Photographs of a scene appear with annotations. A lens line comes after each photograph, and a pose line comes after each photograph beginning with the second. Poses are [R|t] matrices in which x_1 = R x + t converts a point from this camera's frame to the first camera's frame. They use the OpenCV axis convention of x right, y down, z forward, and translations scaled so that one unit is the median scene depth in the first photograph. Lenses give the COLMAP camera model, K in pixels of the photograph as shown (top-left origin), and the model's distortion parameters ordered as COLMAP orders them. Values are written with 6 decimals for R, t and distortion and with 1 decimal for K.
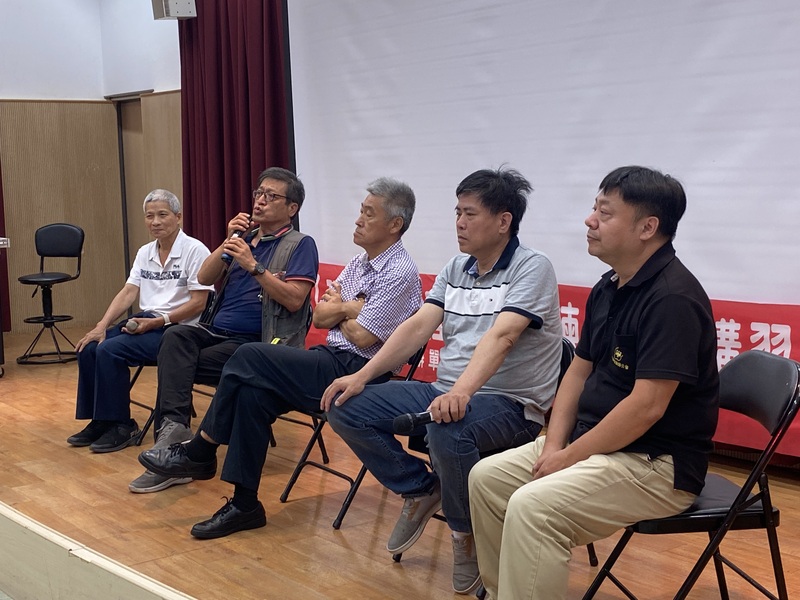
lens RADIAL K [[1178.7, 0, 378.5], [0, 1178.7, 306.9], [0, 0, 1]] dist [0.110336, 0.000000]
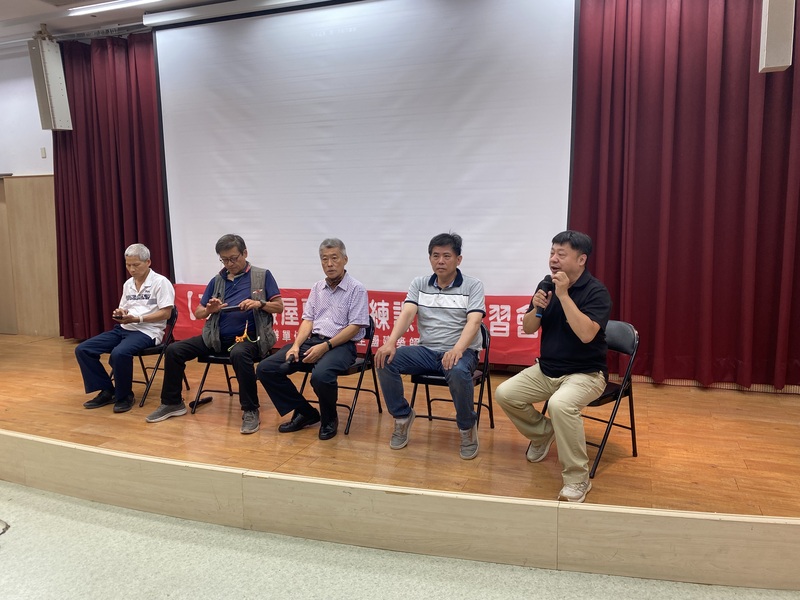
lens RADIAL K [[595.8, 0, 401.5], [0, 595.8, 298.6], [0, 0, 1]] dist [0.013528, -0.010669]
pose [[0.832462, -0.048114, 0.551989, -0.368029], [0.049035, 0.998711, 0.013101, -0.018006], [-0.551908, 0.016160, 0.833749, 0.167563]]
